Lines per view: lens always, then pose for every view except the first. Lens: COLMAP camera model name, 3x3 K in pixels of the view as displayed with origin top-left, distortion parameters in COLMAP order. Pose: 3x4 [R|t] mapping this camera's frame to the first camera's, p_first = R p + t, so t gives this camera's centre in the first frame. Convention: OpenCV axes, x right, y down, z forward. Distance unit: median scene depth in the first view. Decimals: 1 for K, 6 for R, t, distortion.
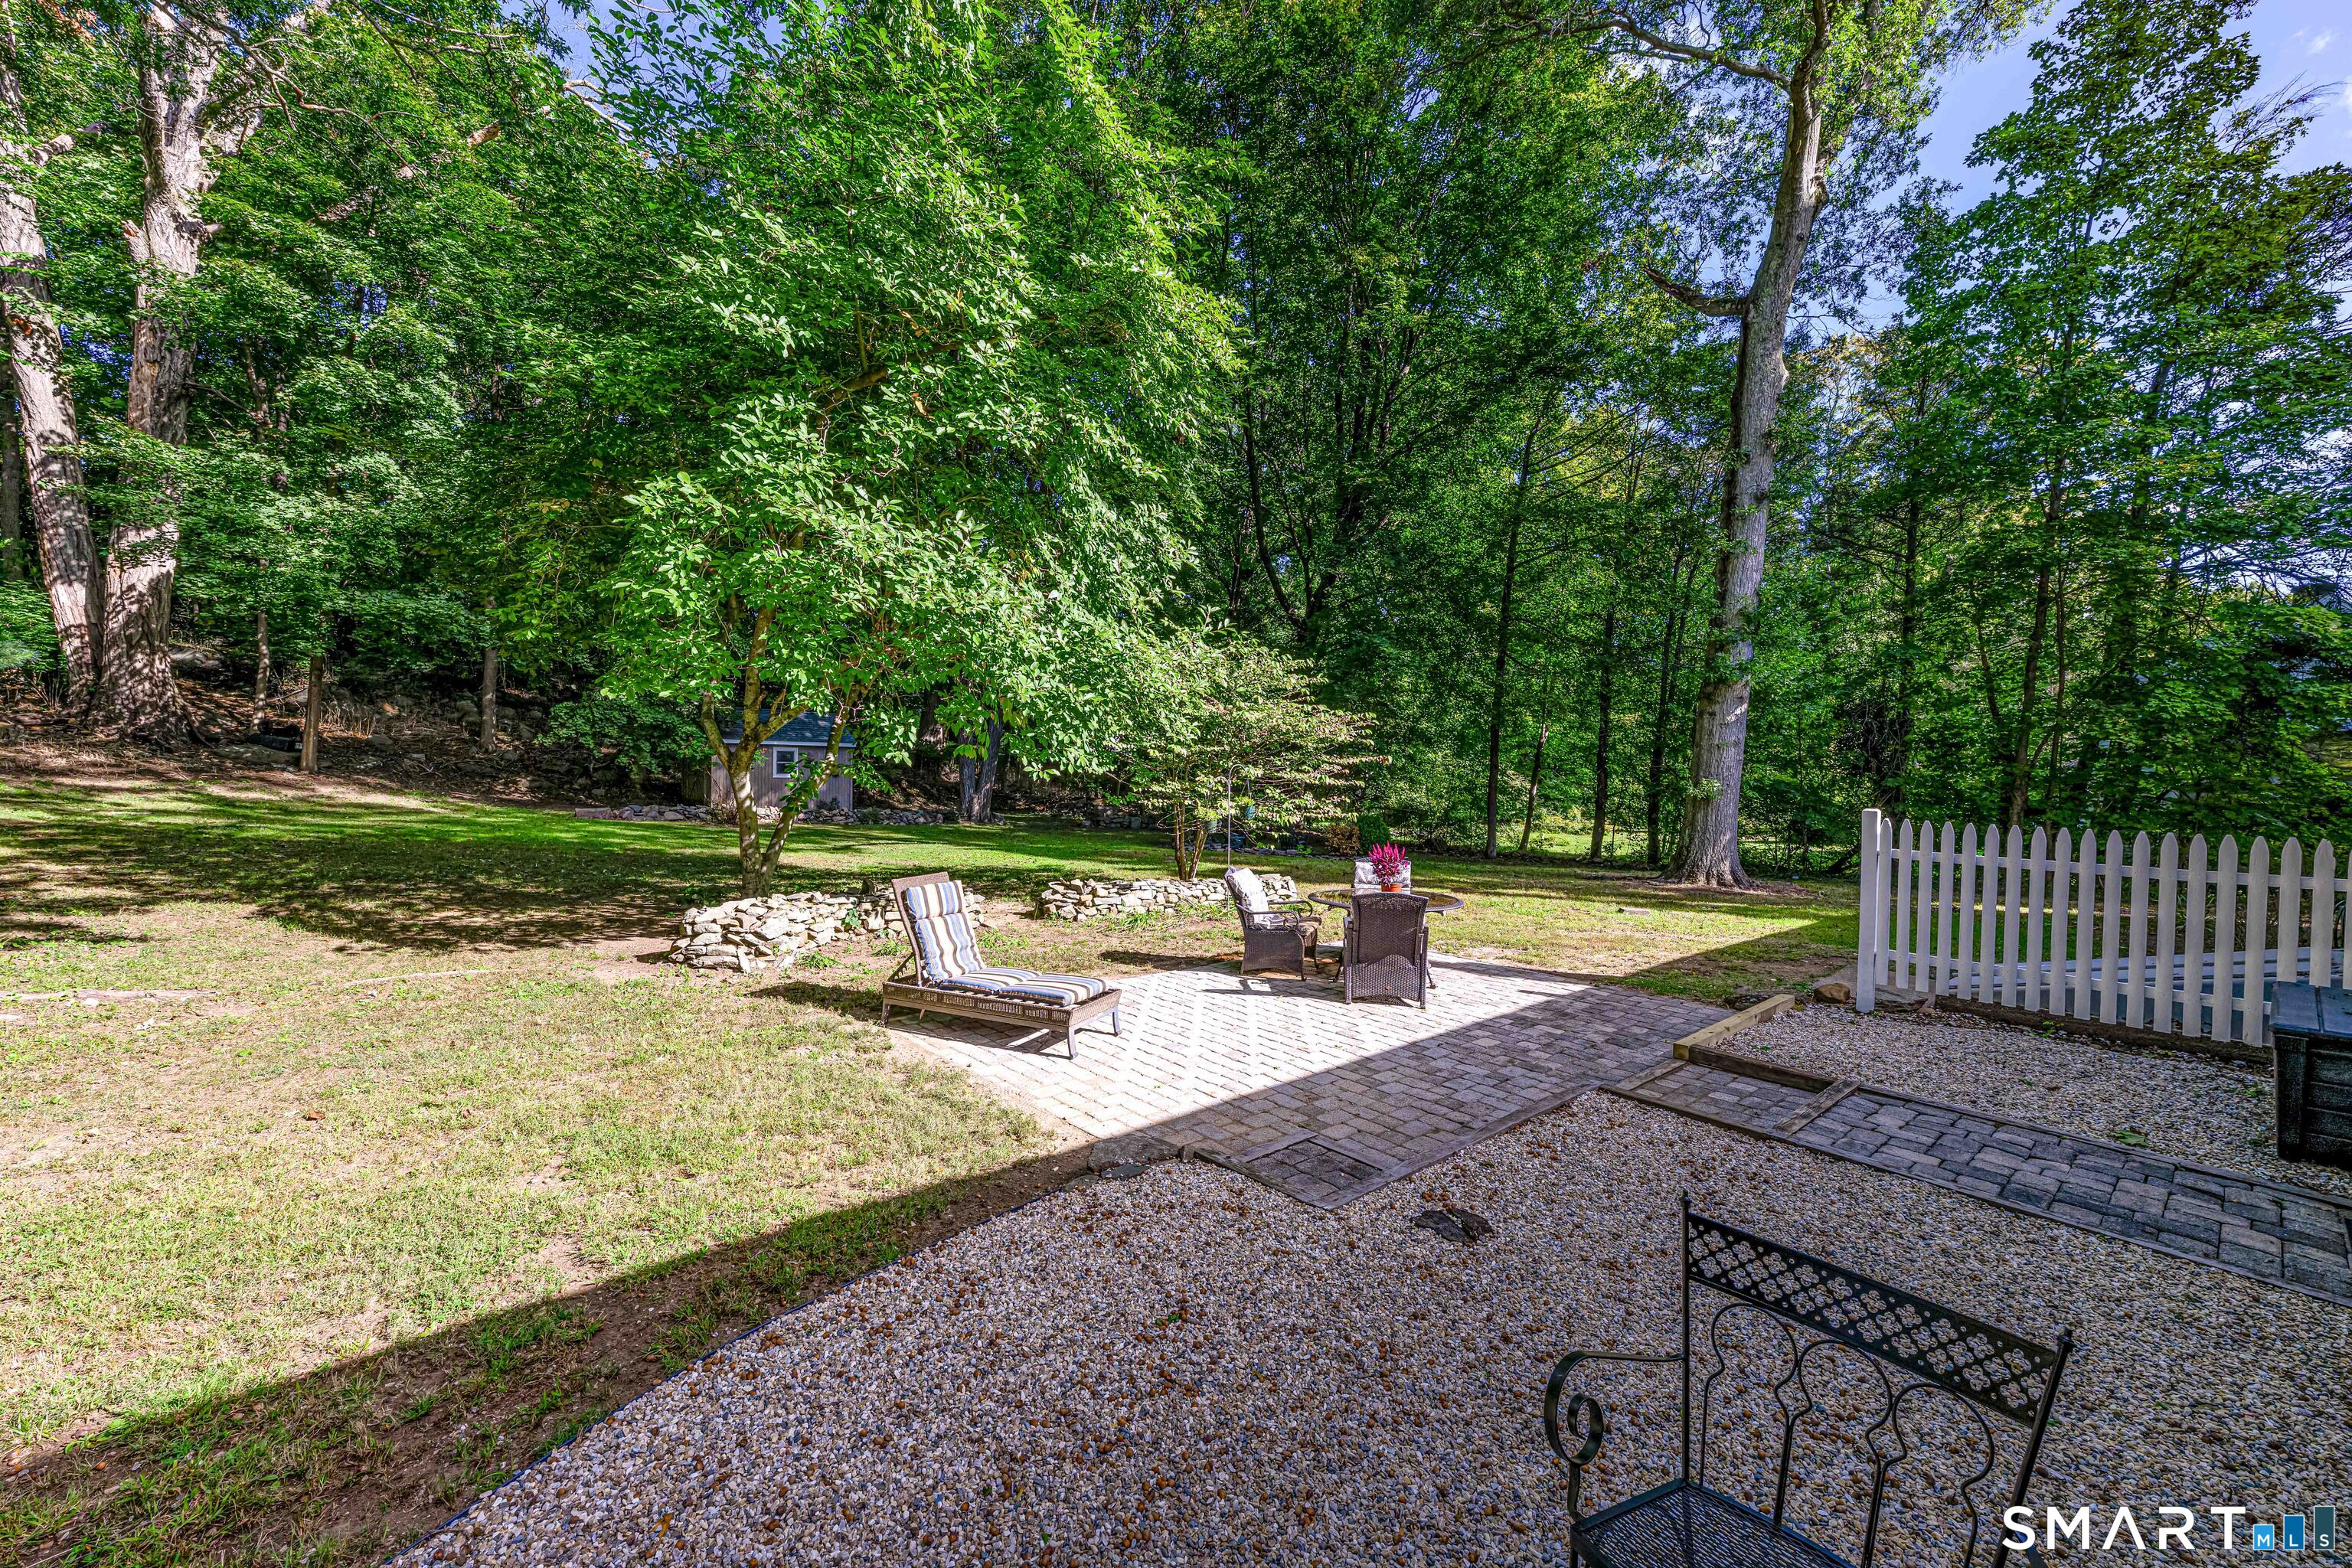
lens RADIAL K [[920.9, 0, 1166.5], [0, 920.9, 773.2], [0, 0, 1]] dist [0.024675, 0.000345]
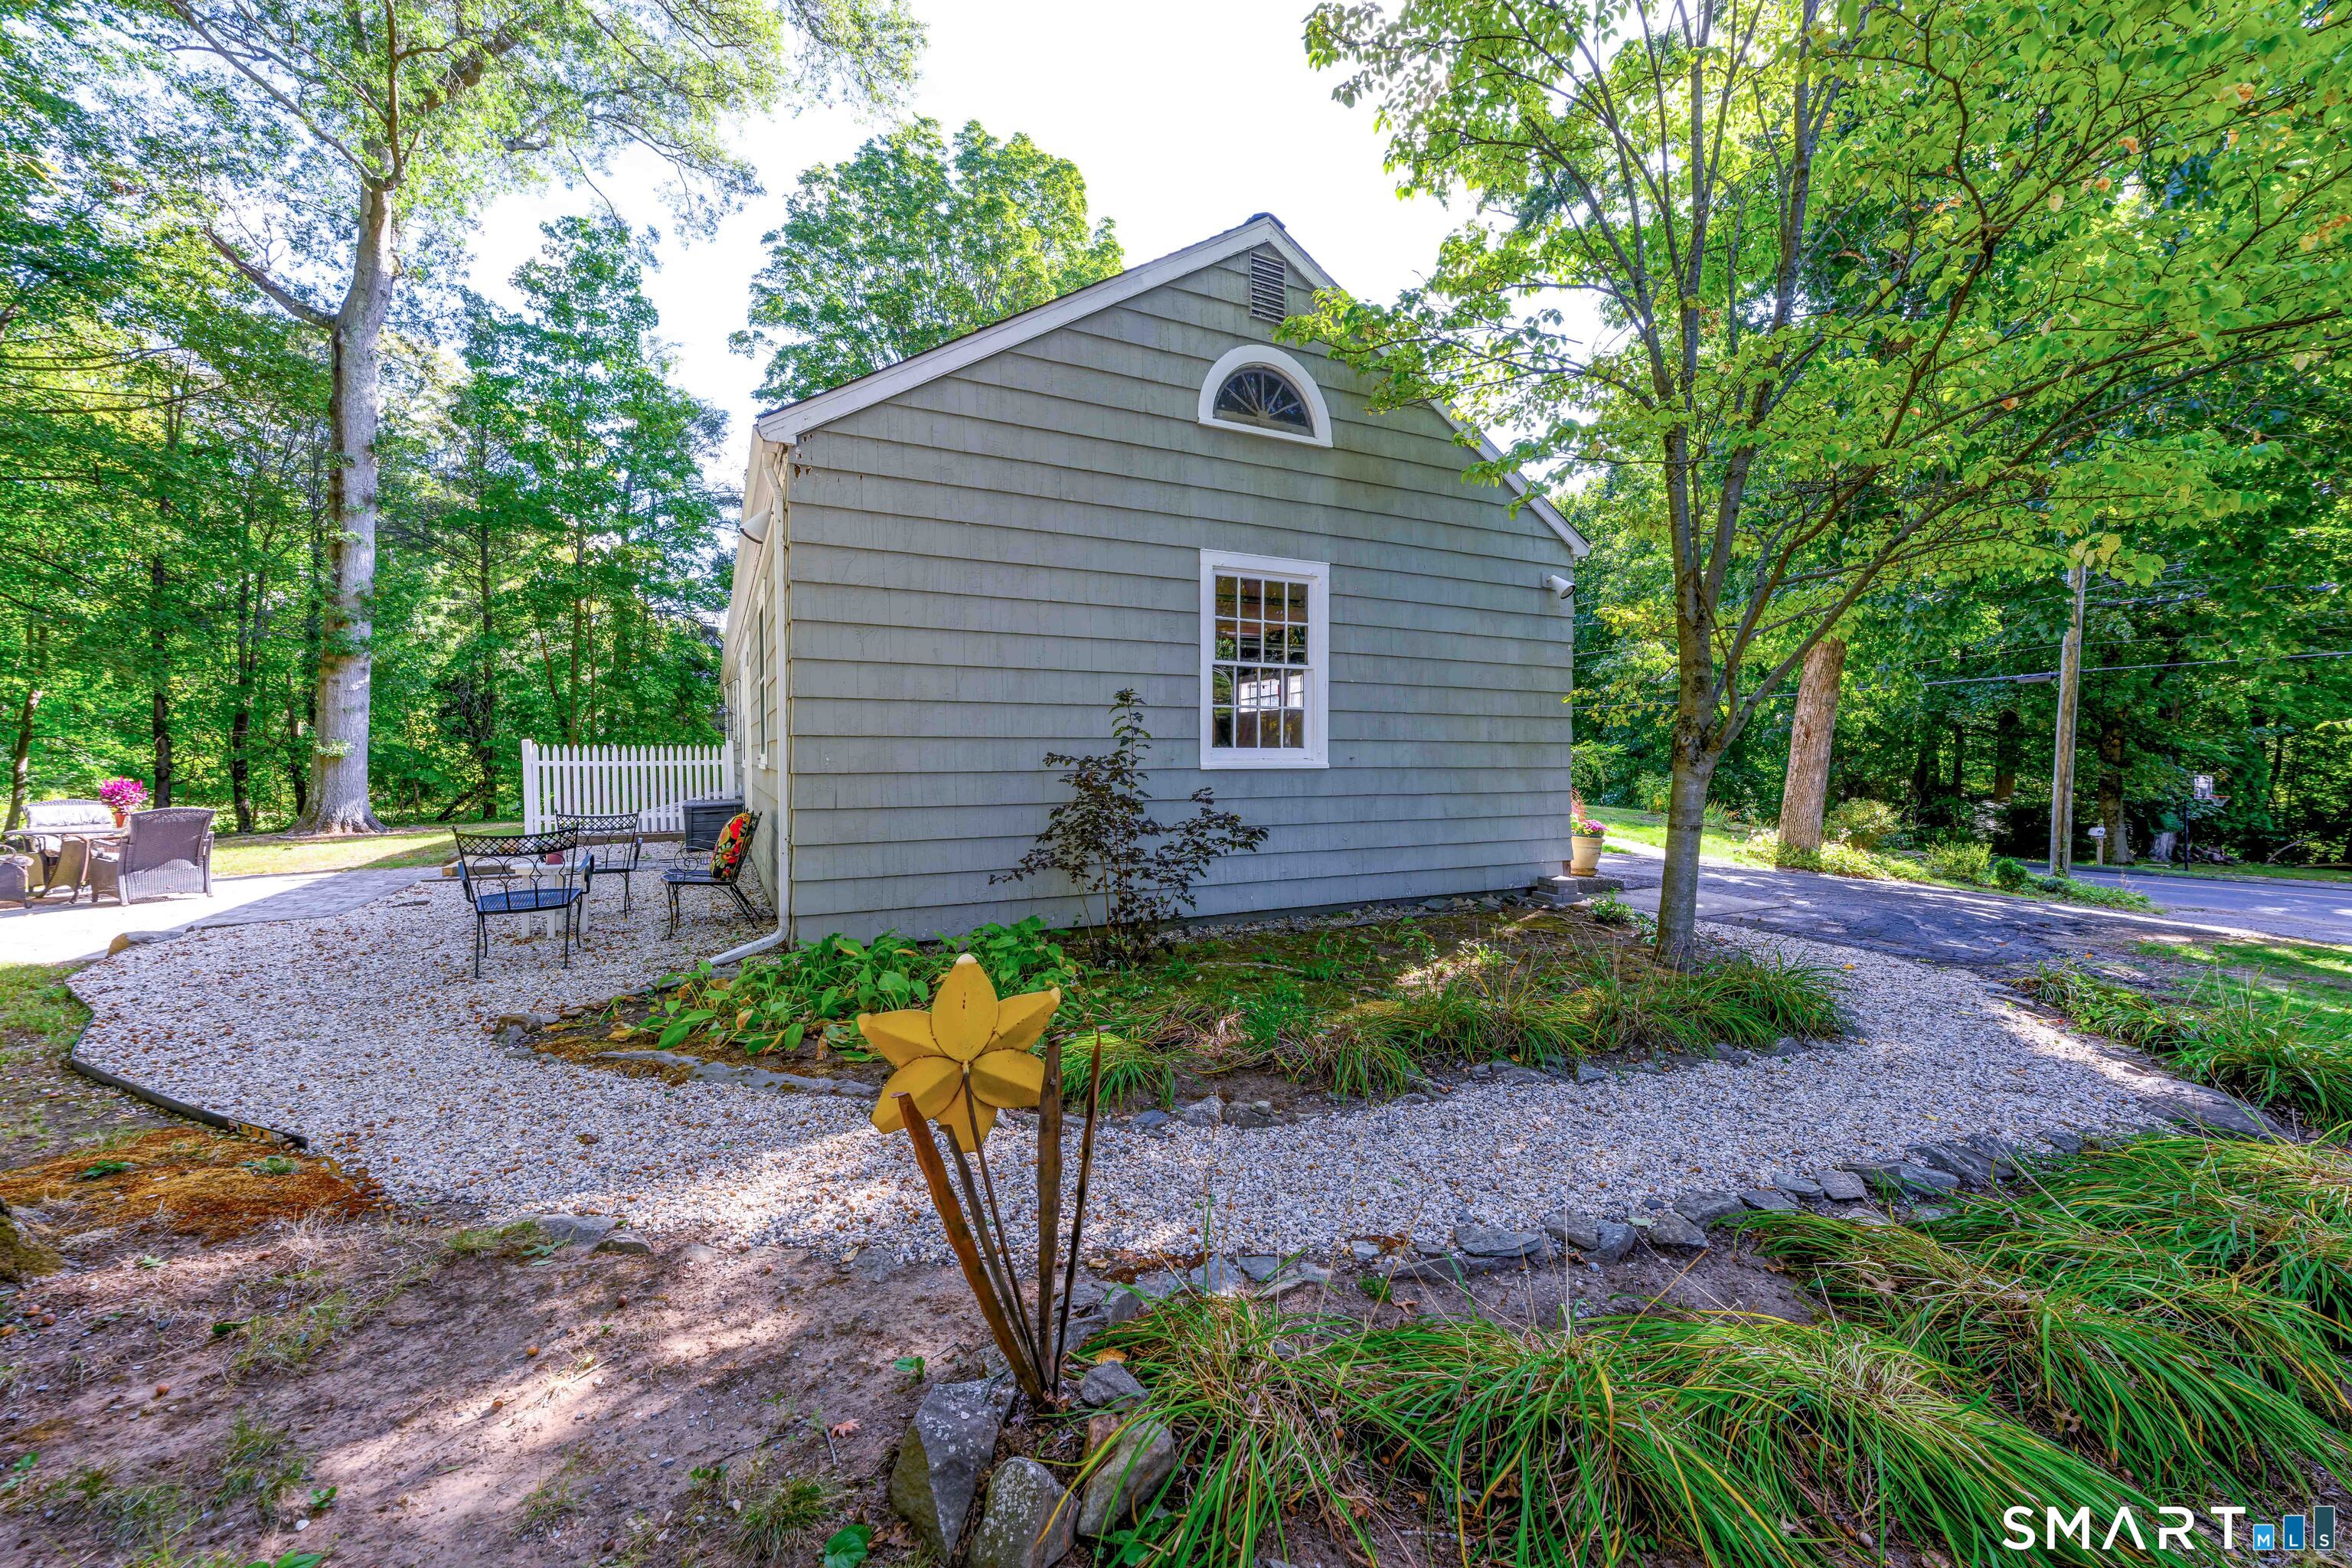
lens RADIAL K [[920.9, 0, 1169.7], [0, 920.9, 779.9], [0, 0, 1]] dist [0.024675, 0.000345]
pose [[0.243472, -0.050600, 0.968587, -0.274609], [0.022227, 0.998667, 0.046584, 0.023249], [-0.969653, 0.010187, 0.244273, -0.256819]]
